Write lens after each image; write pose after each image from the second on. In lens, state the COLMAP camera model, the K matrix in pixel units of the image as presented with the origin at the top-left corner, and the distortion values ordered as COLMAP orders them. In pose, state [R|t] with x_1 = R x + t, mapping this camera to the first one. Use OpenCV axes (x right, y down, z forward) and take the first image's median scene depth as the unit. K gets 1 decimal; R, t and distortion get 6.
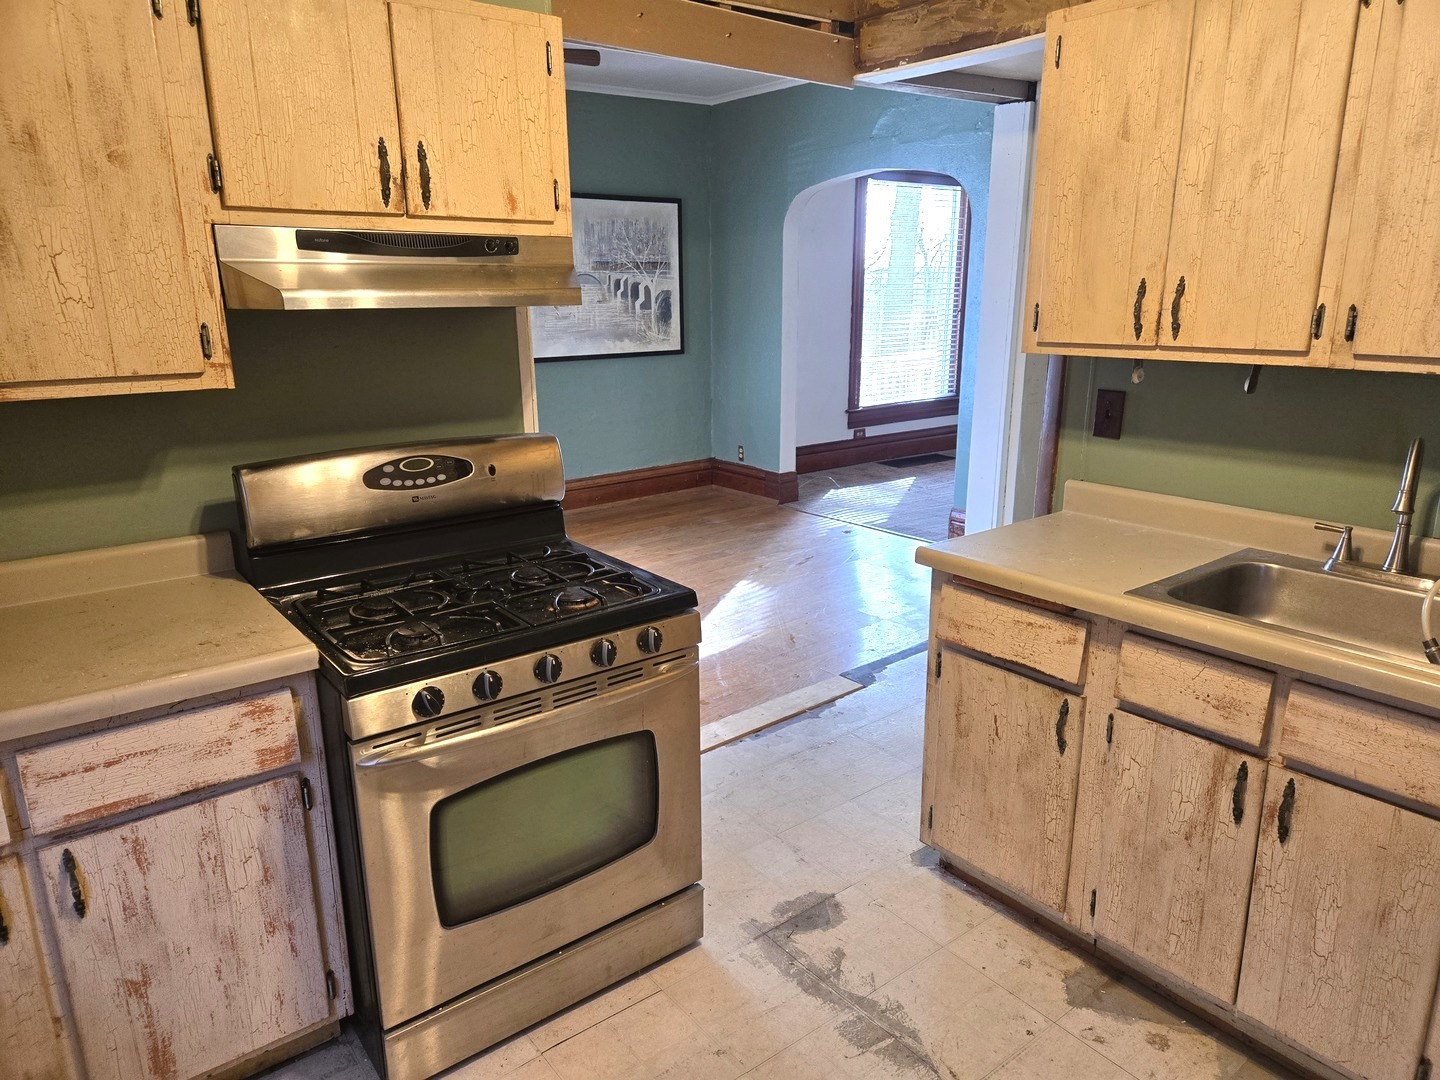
lens RADIAL K [[954.9, 0, 718.8], [0, 954.9, 541.7], [0, 0, 1]] dist [0.030152, 0.000603]
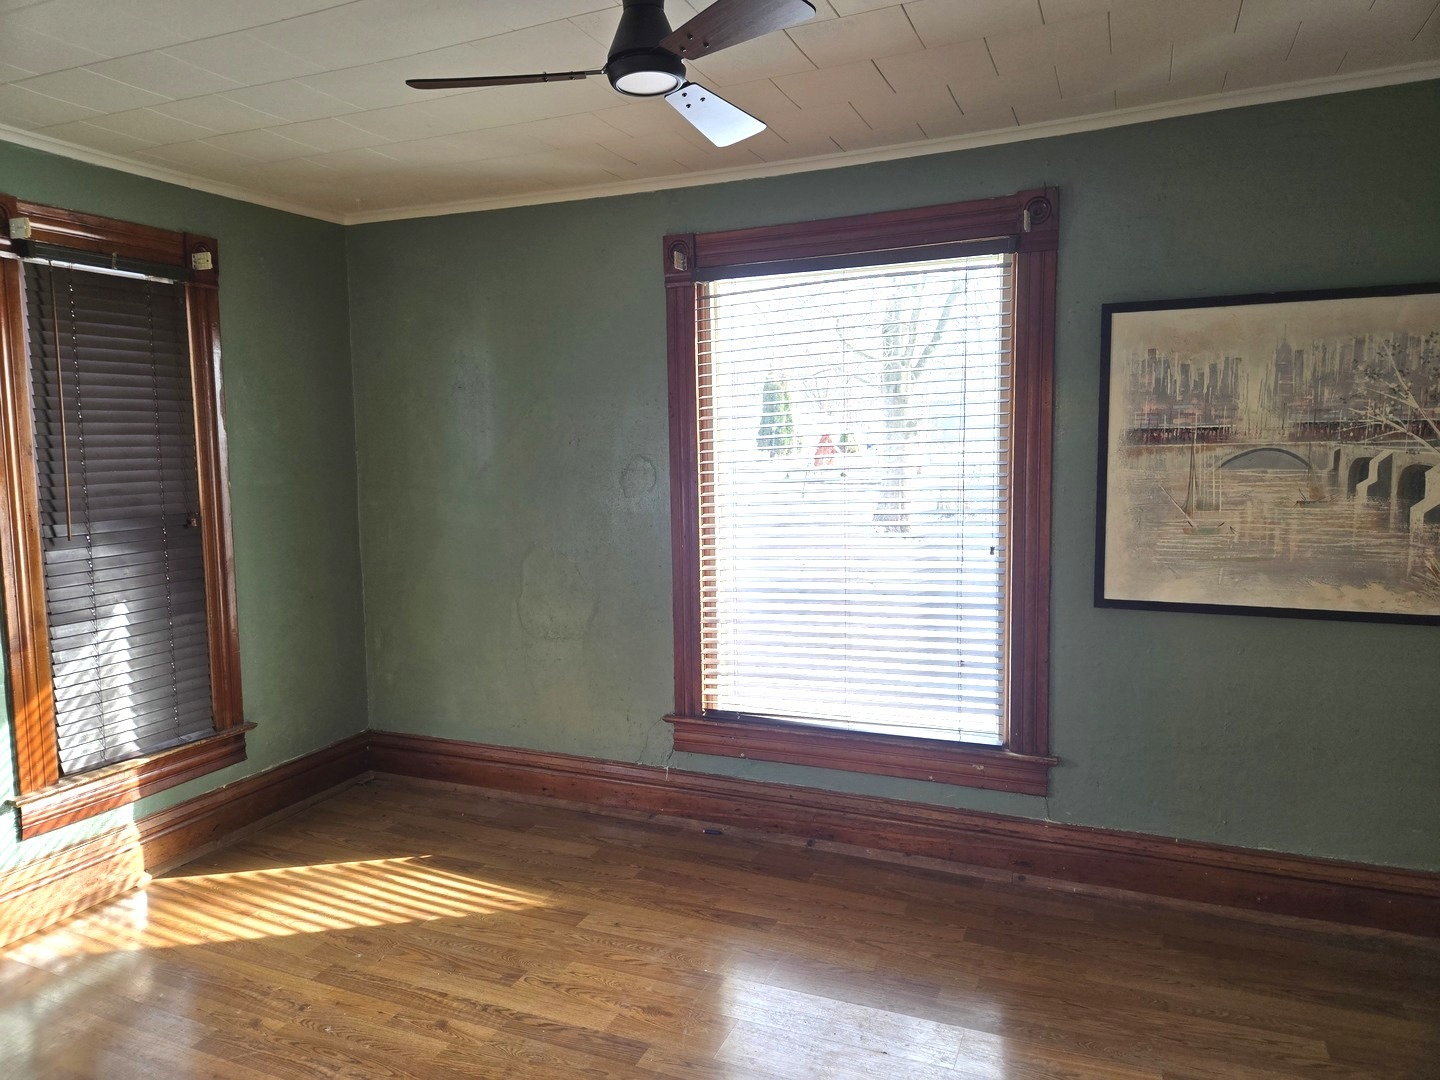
lens RADIAL K [[954.9, 0, 719.4], [0, 954.9, 529.5], [0, 0, 1]] dist [0.030152, 0.000603]
pose [[0.473656, 0.076379, -0.877392, 0.163935], [-0.223389, 0.974072, -0.035800, -0.153980], [0.851908, 0.212957, 0.478437, 0.516375]]
